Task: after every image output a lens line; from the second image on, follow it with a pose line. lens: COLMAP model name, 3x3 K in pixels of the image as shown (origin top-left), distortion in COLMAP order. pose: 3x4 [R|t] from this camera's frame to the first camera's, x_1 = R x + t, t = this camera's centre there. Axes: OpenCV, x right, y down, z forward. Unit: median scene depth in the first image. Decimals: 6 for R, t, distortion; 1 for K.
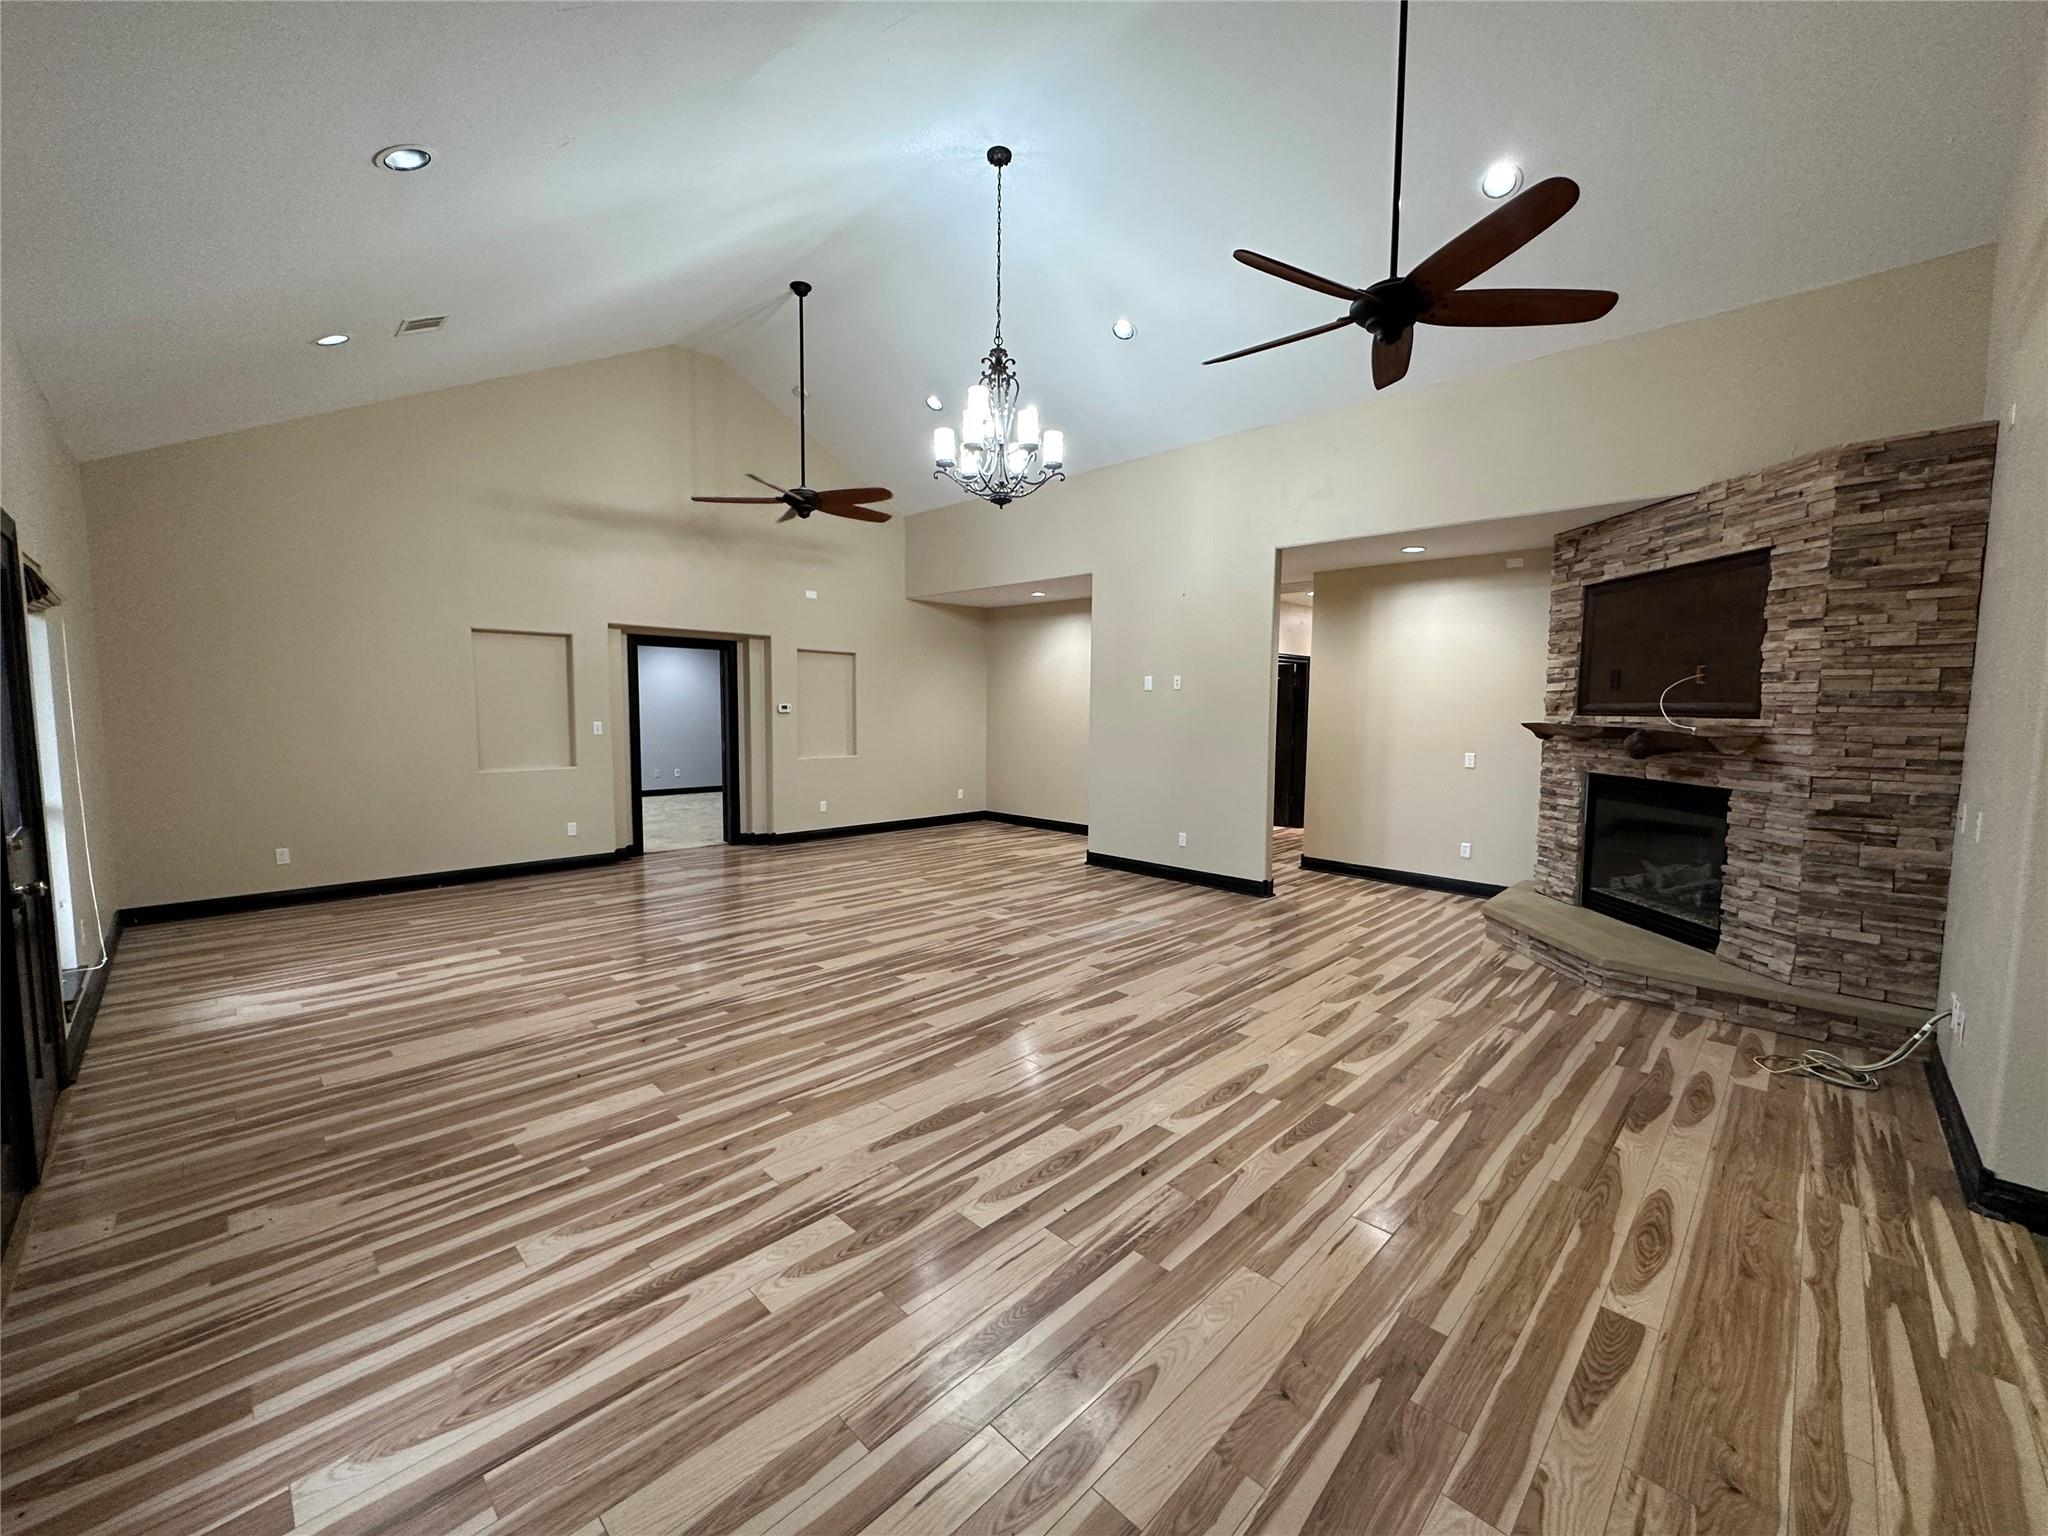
lens RADIAL K [[815.6, 0, 1027.0], [0, 815.6, 777.4], [0, 0, 1]] dist [-0.007350, 0.000993]
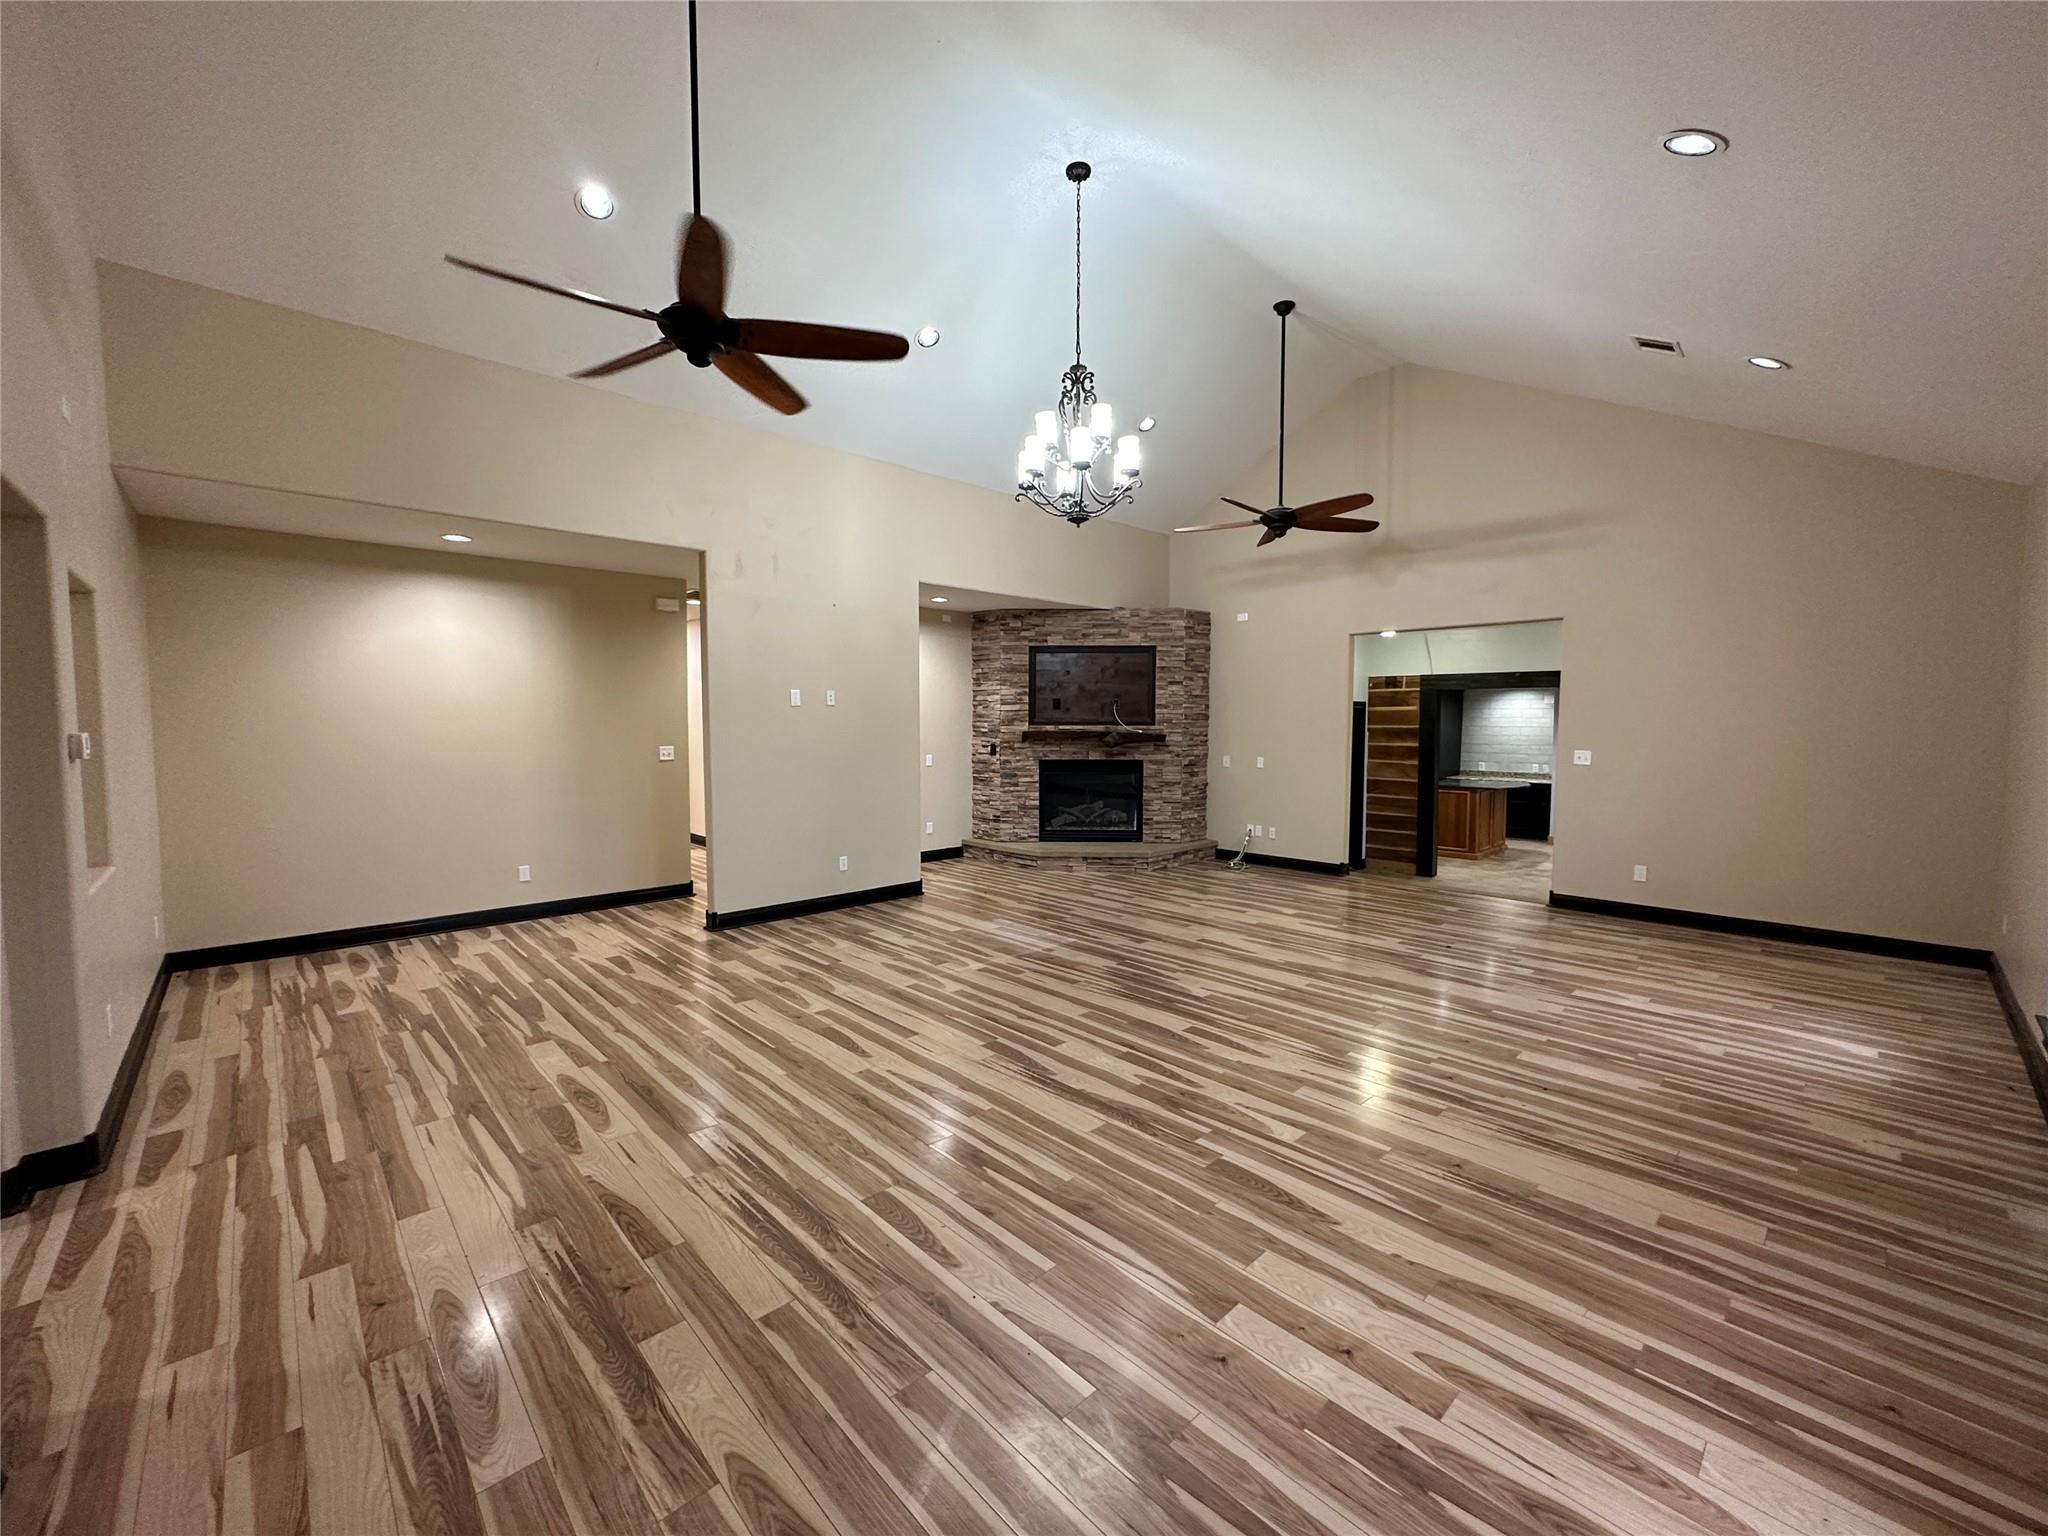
lens RADIAL K [[815.6, 0, 1026.5], [0, 815.6, 760.4], [0, 0, 1]] dist [-0.007350, 0.000993]
pose [[0.036742, -0.060506, 0.997491, -1.190514], [0.087397, 0.994535, 0.057108, -0.125806], [-0.995496, 0.085079, 0.041829, 1.187639]]
